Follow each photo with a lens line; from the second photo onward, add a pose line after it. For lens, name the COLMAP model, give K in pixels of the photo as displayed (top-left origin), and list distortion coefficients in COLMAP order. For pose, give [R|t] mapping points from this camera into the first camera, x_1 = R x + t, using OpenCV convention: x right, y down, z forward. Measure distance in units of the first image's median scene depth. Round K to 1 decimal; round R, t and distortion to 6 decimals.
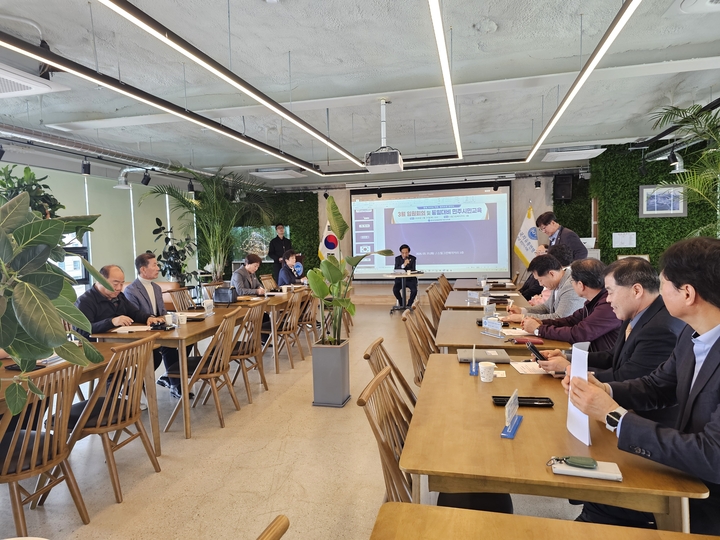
lens RADIAL K [[483.0, 0, 360.0], [0, 483.0, 270.0], [0, 0, 1]] dist [0.071188, -0.070687]
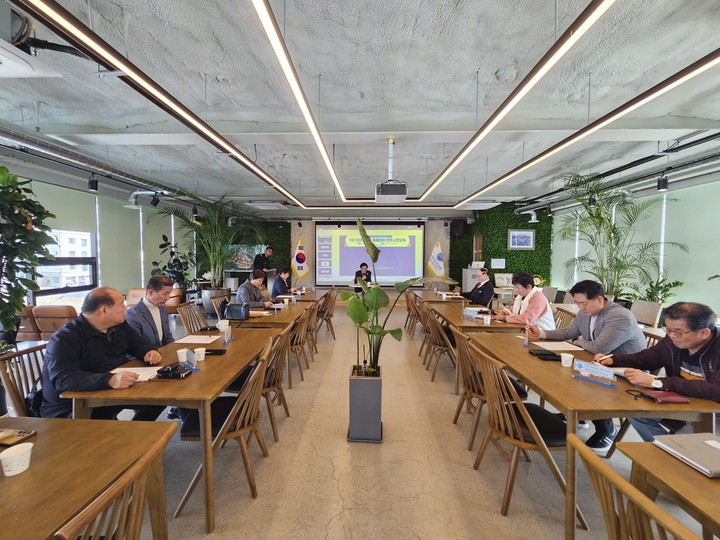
lens RADIAL K [[294.0, 0, 360.0], [0, 294.0, 270.0], [0, 0, 1]] dist [-0.001082, -0.000166]
pose [[0.978913, 0.023522, 0.202919, -0.084004], [-0.020373, 0.999638, -0.017598, -0.016554], [-0.203260, 0.013093, 0.979037, 0.187327]]
